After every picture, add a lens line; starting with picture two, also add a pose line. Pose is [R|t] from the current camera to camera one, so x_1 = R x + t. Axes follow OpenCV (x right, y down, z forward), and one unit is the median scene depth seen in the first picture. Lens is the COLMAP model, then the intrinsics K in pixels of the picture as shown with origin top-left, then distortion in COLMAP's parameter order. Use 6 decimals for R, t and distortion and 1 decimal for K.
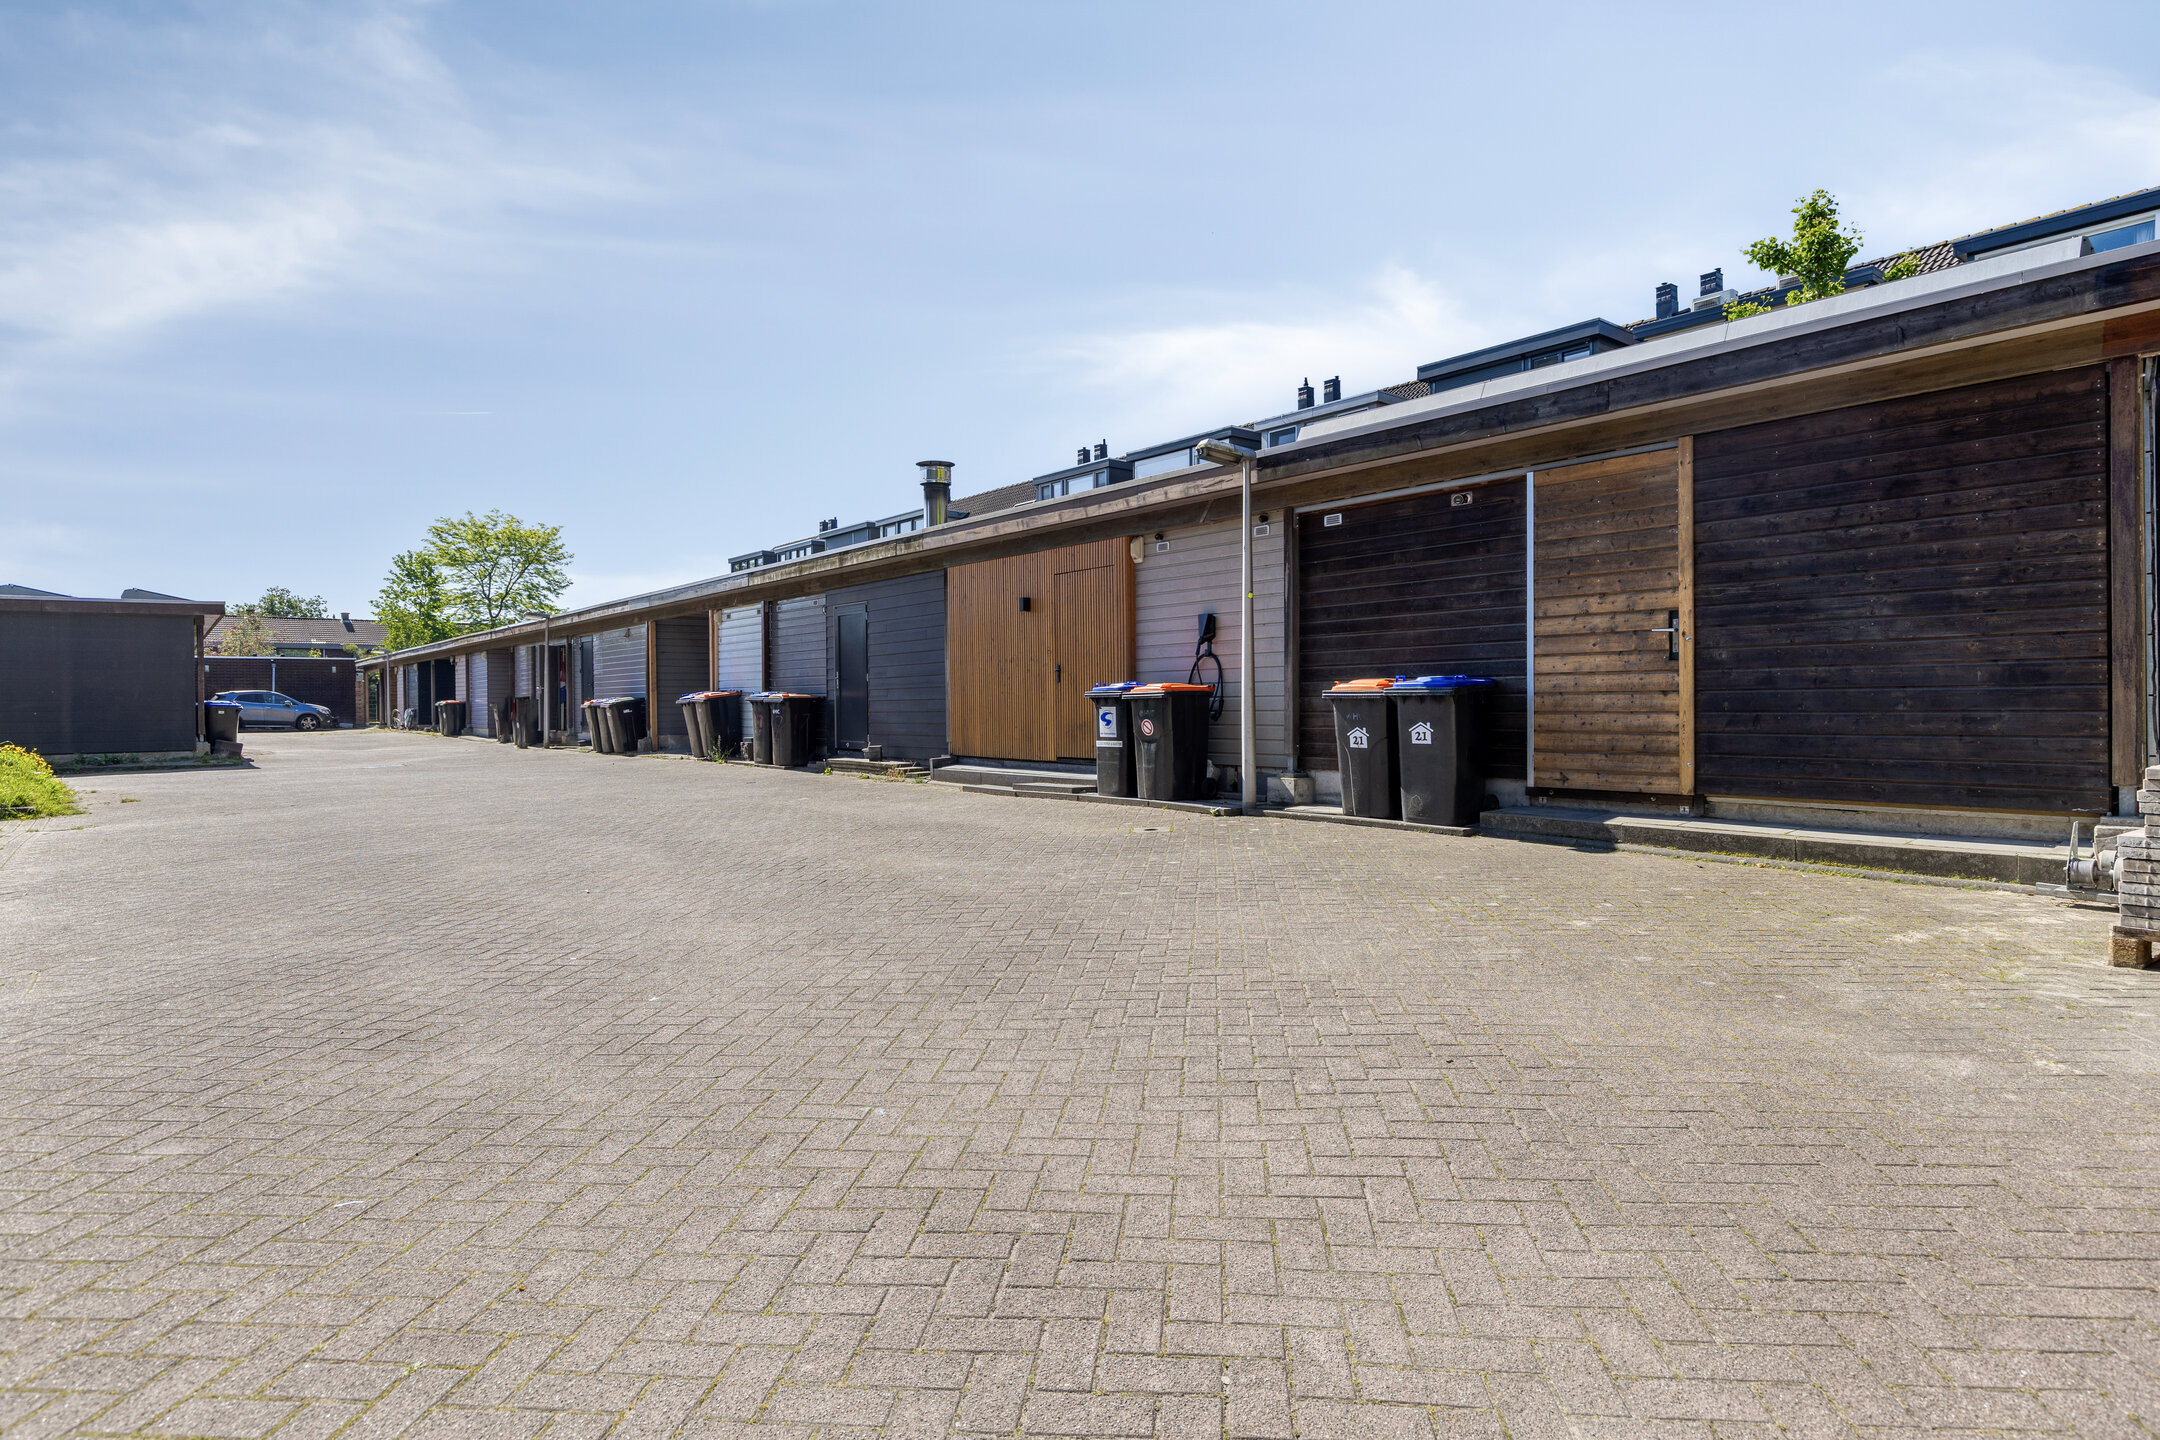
lens RADIAL K [[1191.0, 0, 1078.5], [0, 1191.0, 719.4], [0, 0, 1]] dist [0.004600, 0.000368]
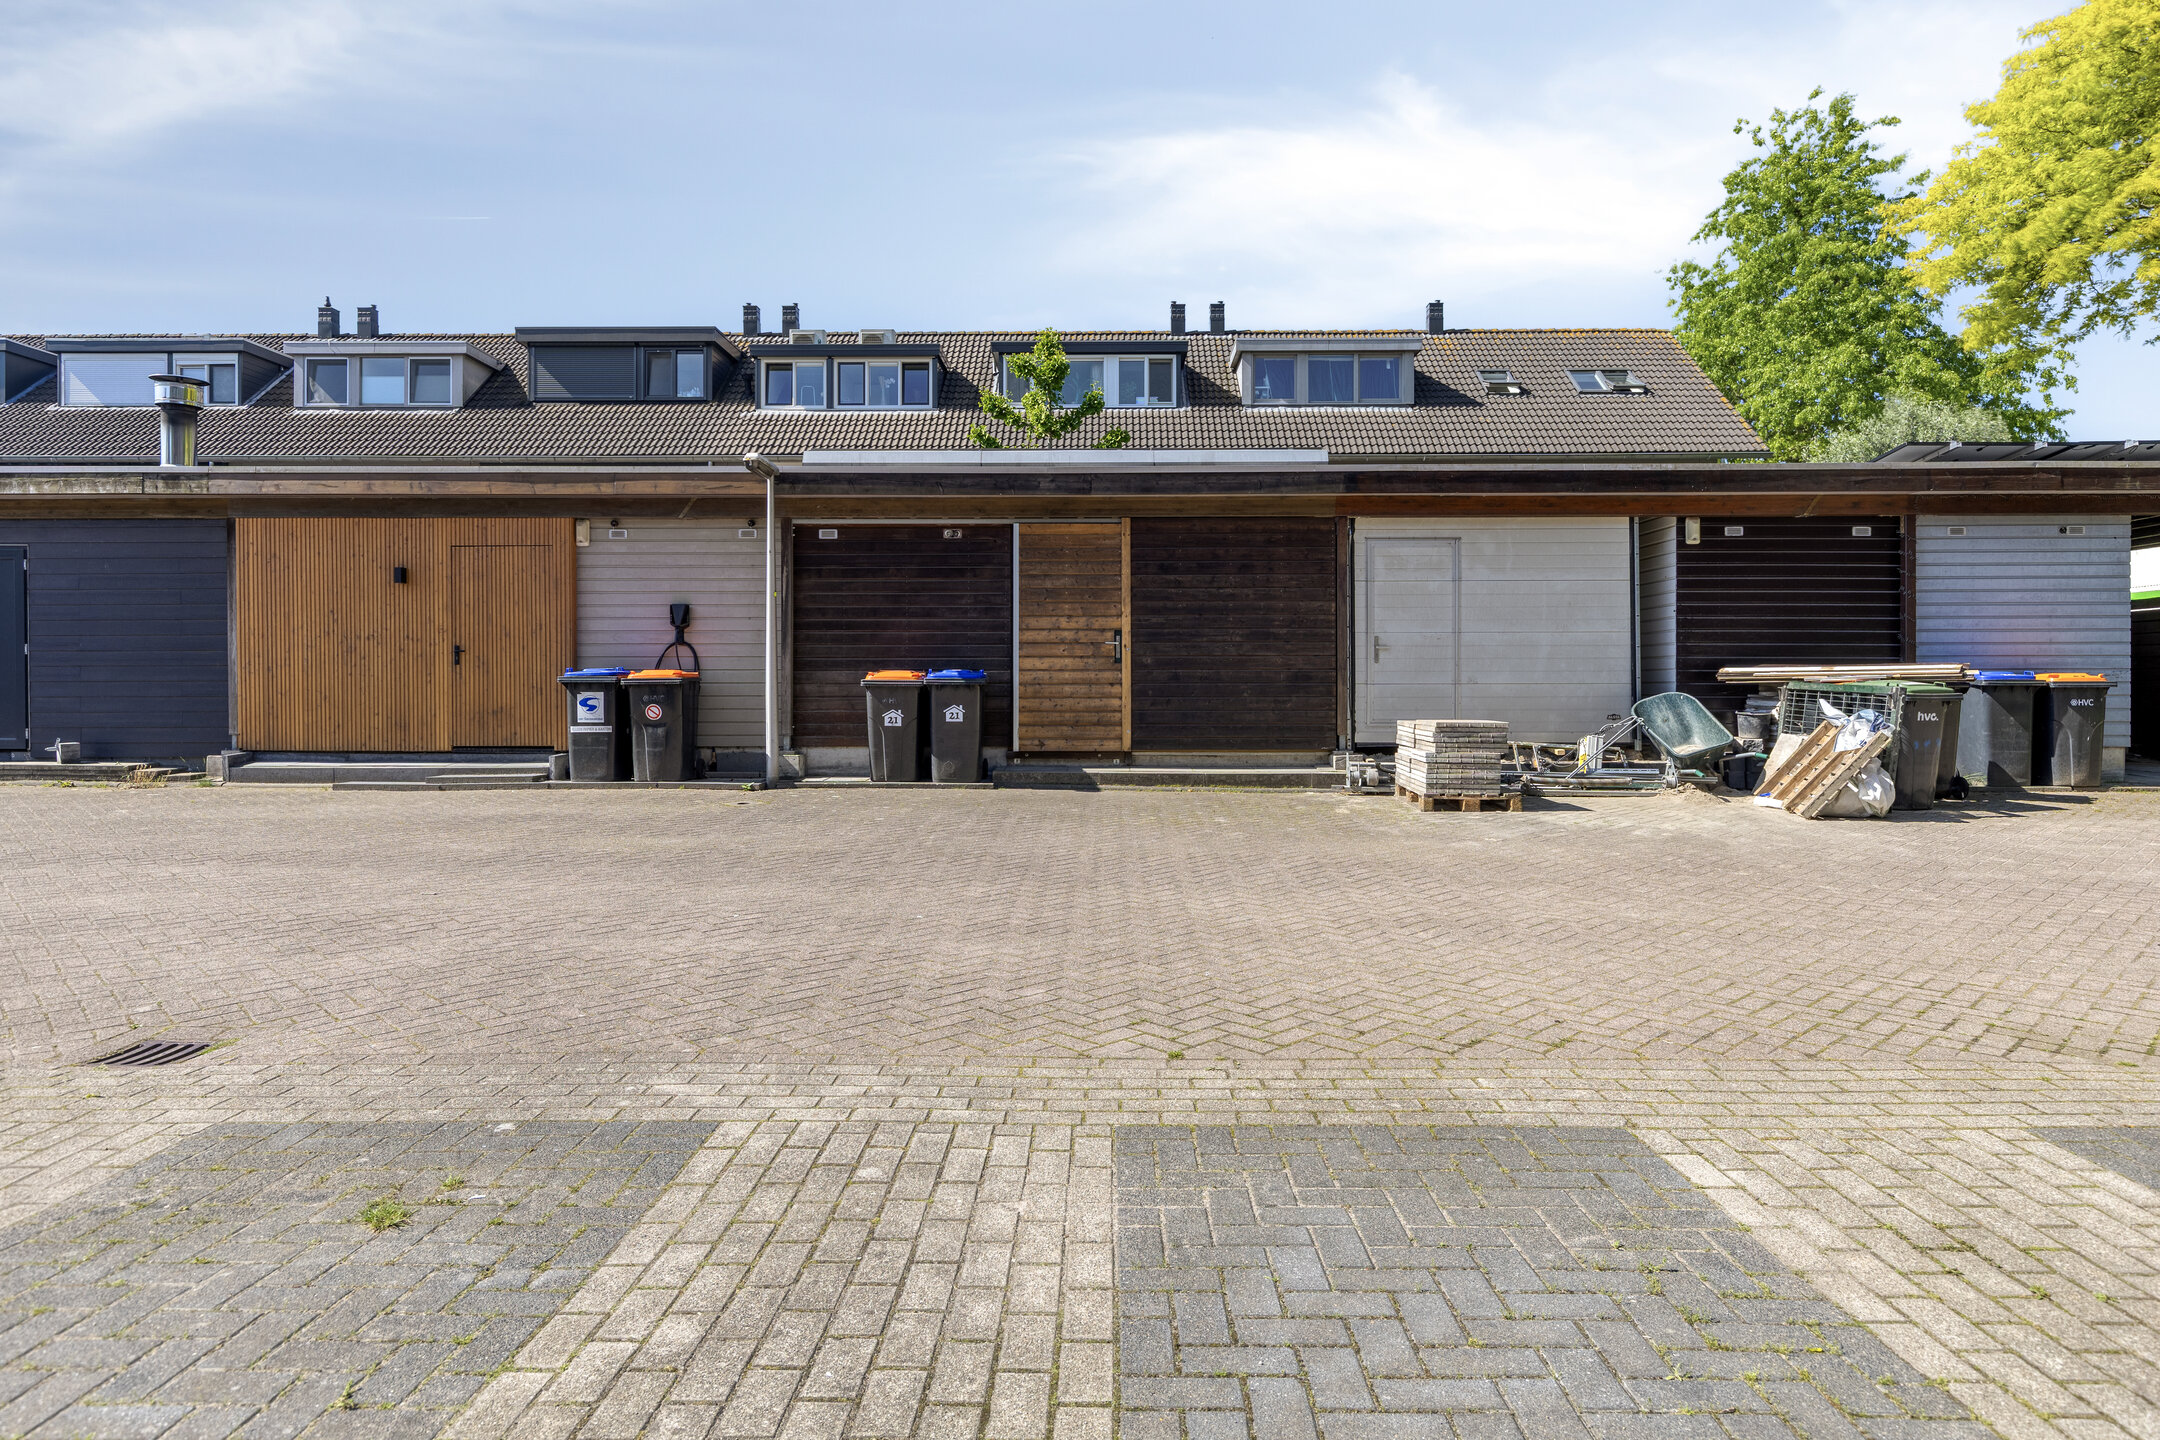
lens RADIAL K [[1382.5, 0, 1083.5], [0, 1382.5, 711.1], [0, 0, 1]] dist [-0.002162, -0.001270]
pose [[0.618783, -0.007368, 0.785527, -0.836319], [0.005255, 0.999972, 0.005240, 0.001950], [-0.785544, 0.000885, 0.618805, -0.050339]]
